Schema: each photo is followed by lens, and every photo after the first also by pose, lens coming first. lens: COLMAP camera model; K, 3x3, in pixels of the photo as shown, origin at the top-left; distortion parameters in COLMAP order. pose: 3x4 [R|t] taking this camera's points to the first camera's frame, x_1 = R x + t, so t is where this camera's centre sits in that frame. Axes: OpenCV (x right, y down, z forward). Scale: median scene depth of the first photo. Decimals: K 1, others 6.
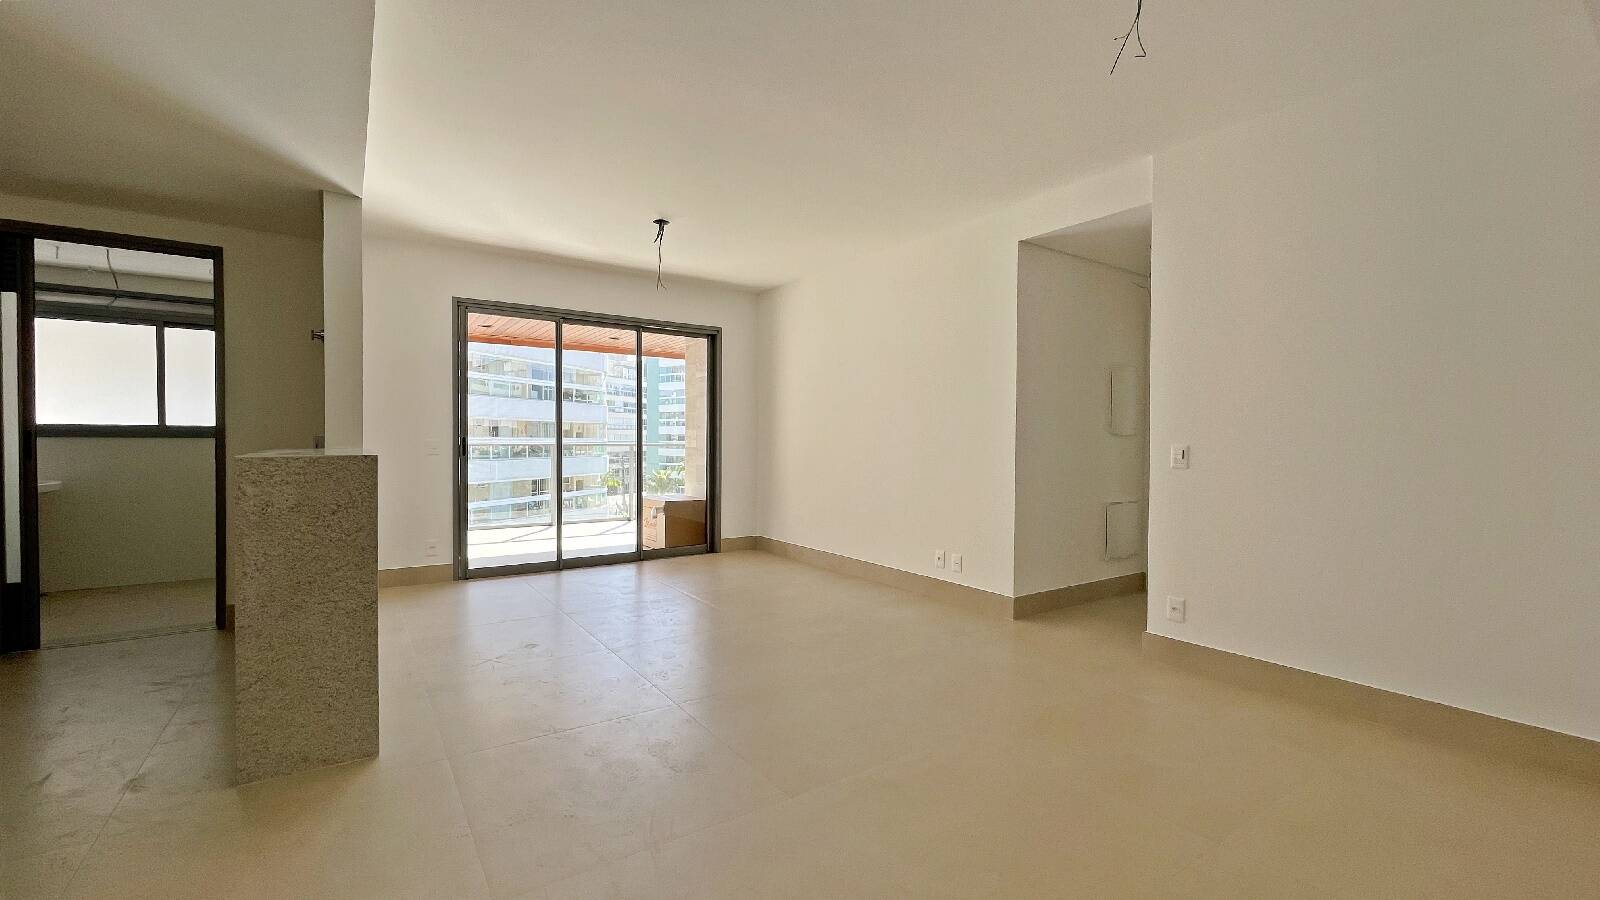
lens RADIAL K [[653.9, 0, 797.3], [0, 653.9, 443.7], [0, 0, 1]] dist [0.001872, -0.000478]
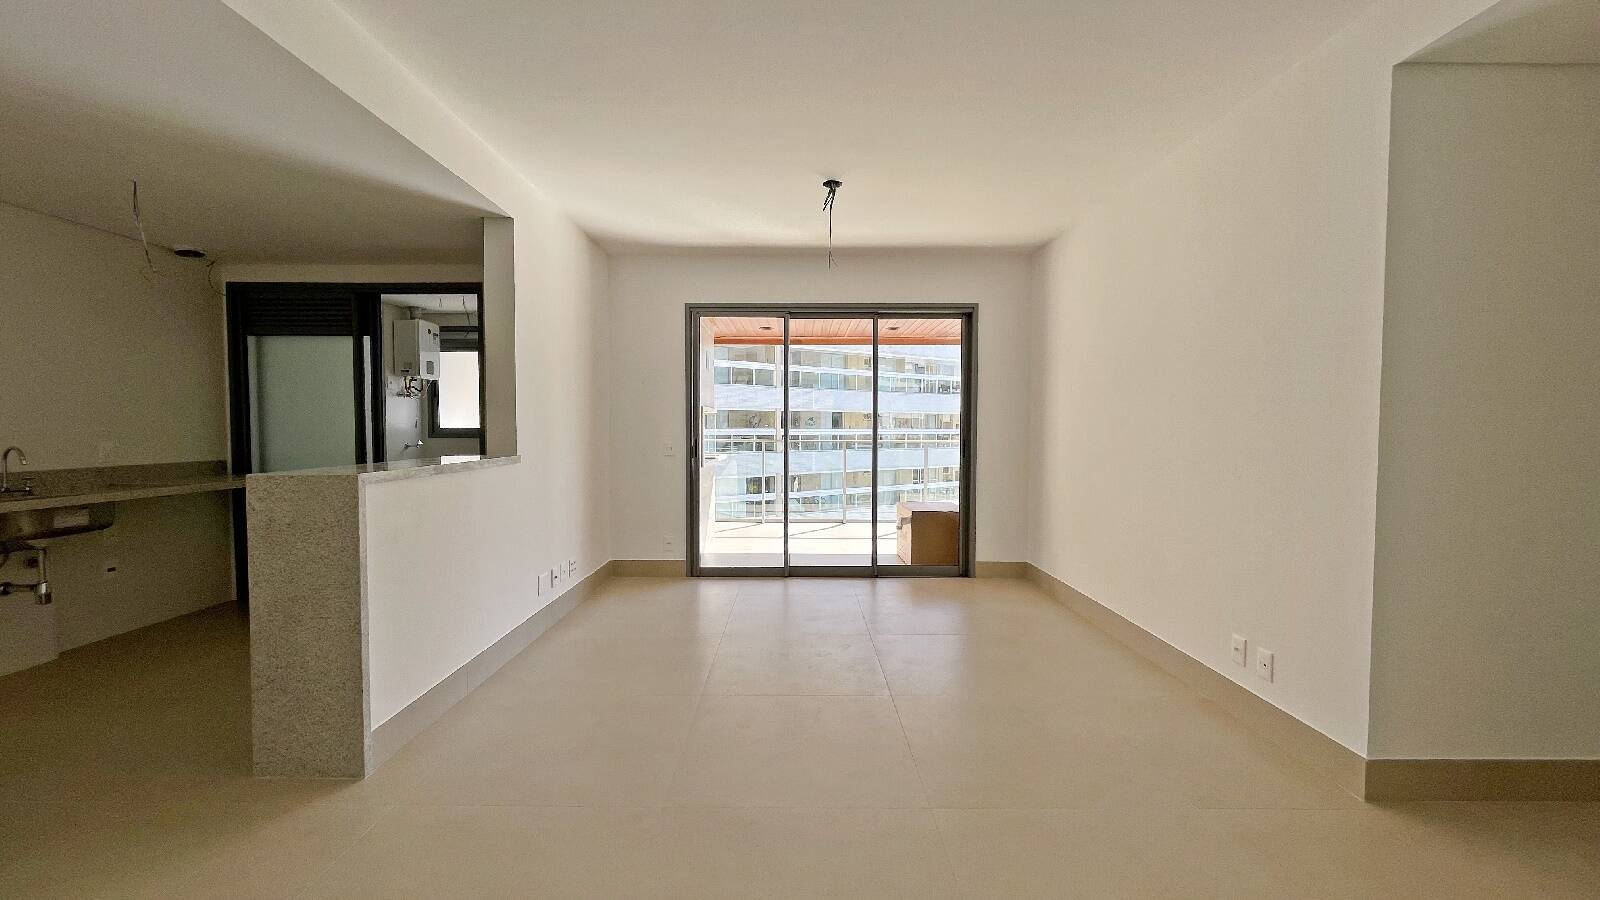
lens RADIAL K [[653.9, 0, 784.1], [0, 653.9, 447.3], [0, 0, 1]] dist [0.001872, -0.000478]
pose [[0.823183, 0.013136, -0.567624, 0.181764], [-0.001083, 0.999767, 0.021566, -0.018487], [0.567775, -0.017138, 0.823006, 0.232152]]
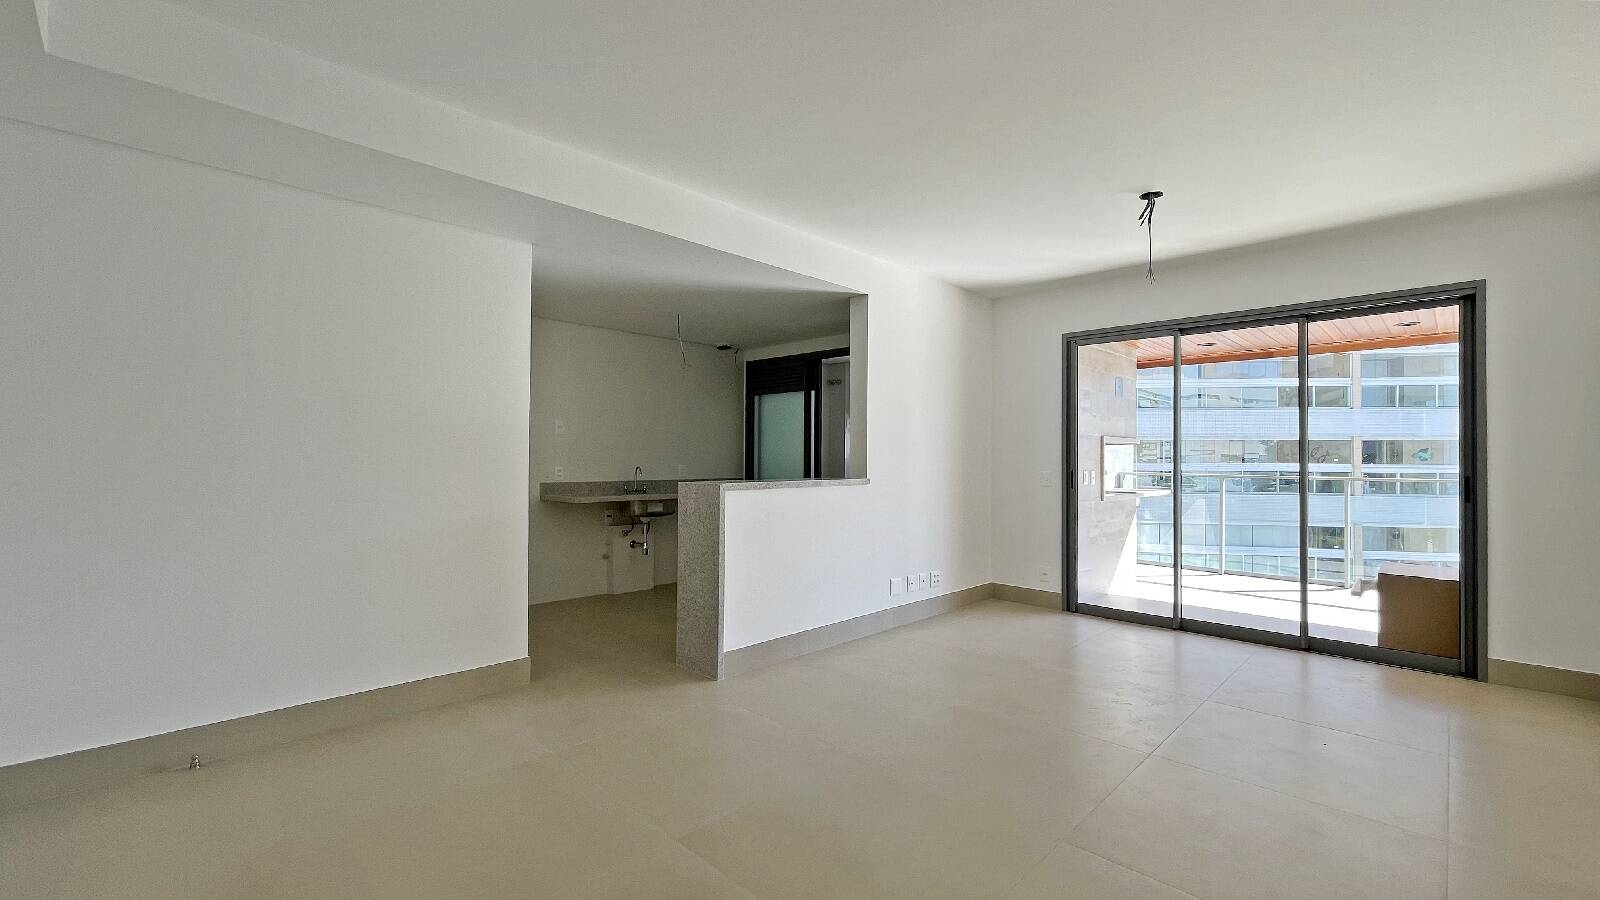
lens RADIAL K [[653.9, 0, 787.1], [0, 653.9, 446.6], [0, 0, 1]] dist [0.001872, -0.000478]
pose [[0.174116, -0.020337, -0.984515, 0.400595], [-0.013099, 0.999650, -0.022967, -0.016462], [0.984638, 0.016895, 0.173789, 0.383791]]
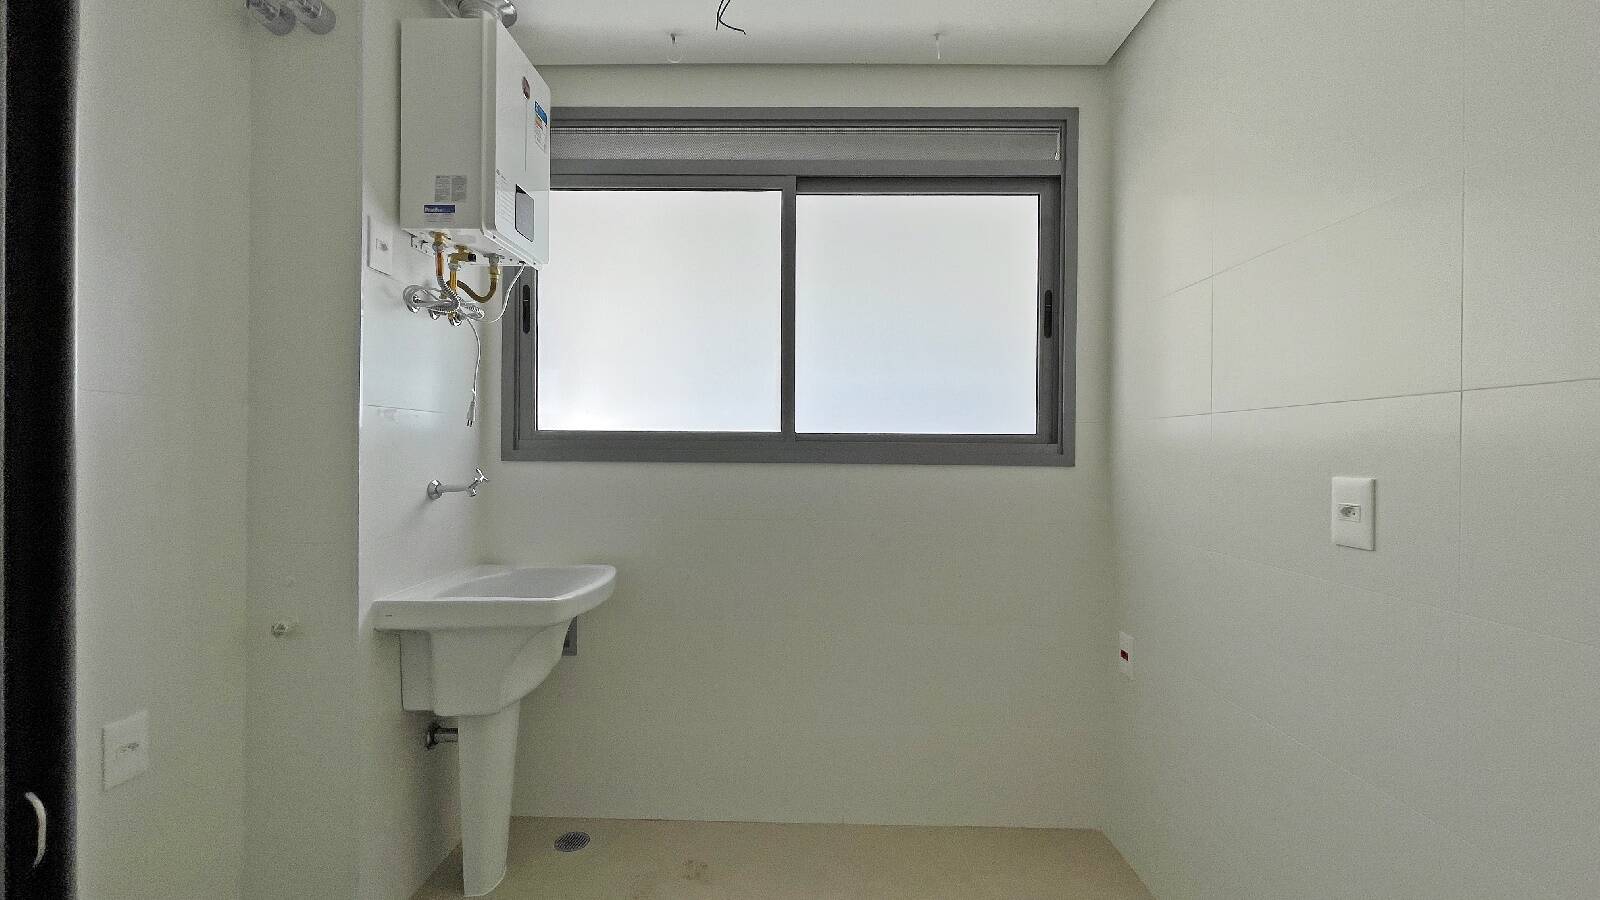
lens RADIAL K [[653.9, 0, 795.1], [0, 653.9, 441.4], [0, 0, 1]] dist [0.001872, -0.000478]
pose [[0.818984, 0.001556, -0.573814, -0.694564], [-0.012227, 0.999817, -0.014740, -0.015090], [0.573686, 0.019088, 0.818853, 0.643693]]
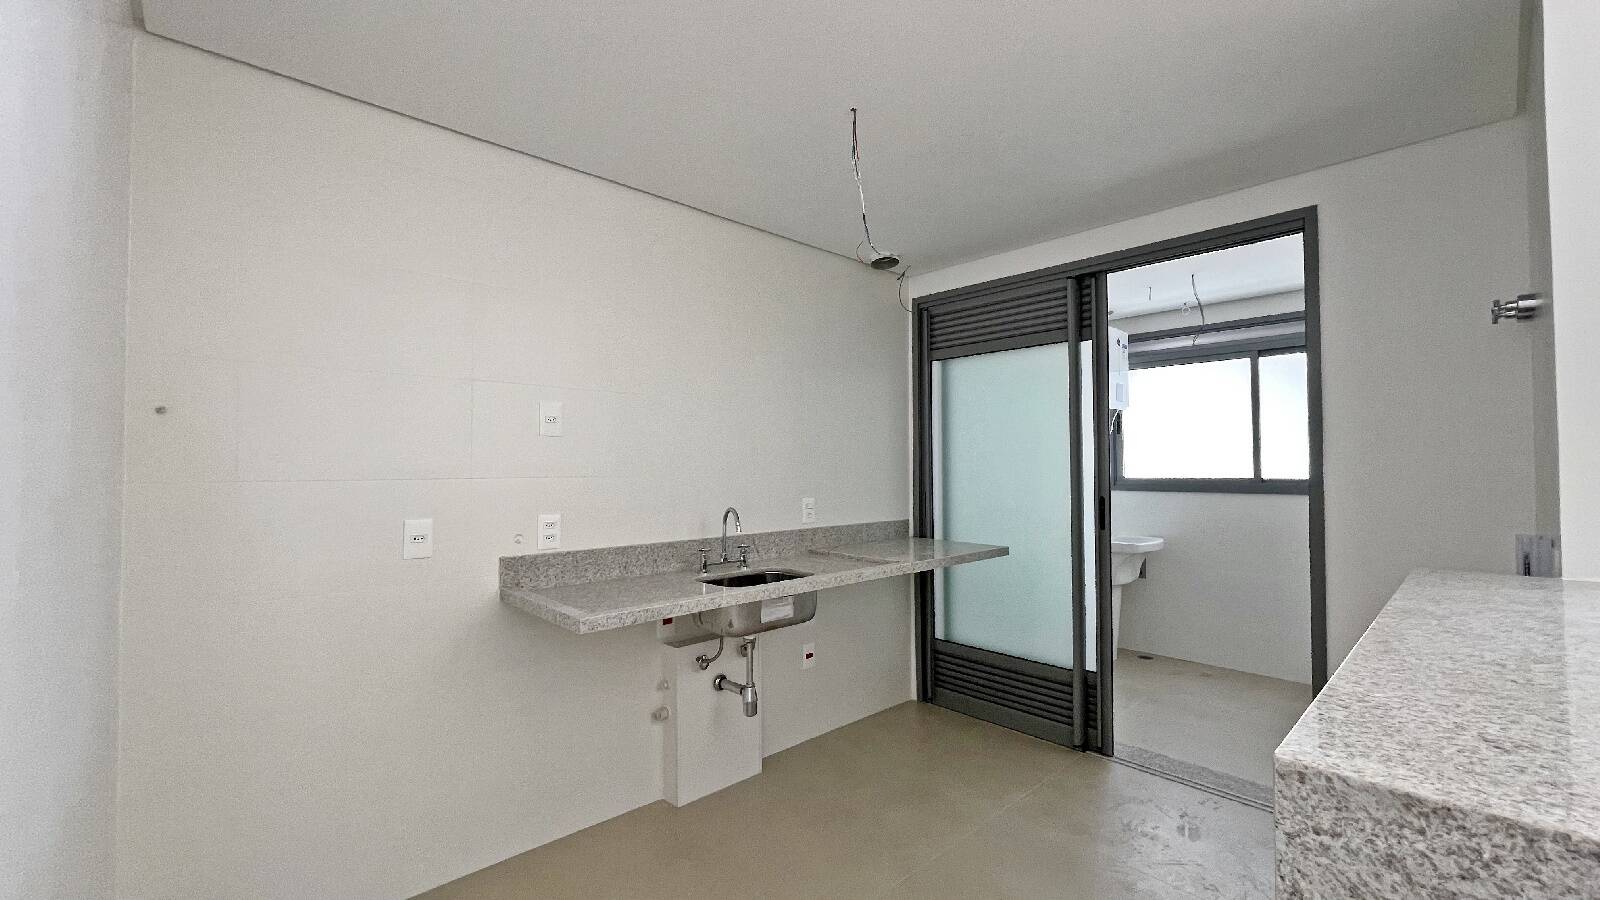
lens RADIAL K [[653.9, 0, 814.8], [0, 653.9, 448.7], [0, 0, 1]] dist [0.001872, -0.000478]
pose [[0.190569, -0.023530, -0.981392, -0.254668], [-0.006946, 0.999655, -0.025316, -0.038100], [0.981649, 0.011642, 0.190340, 0.294199]]
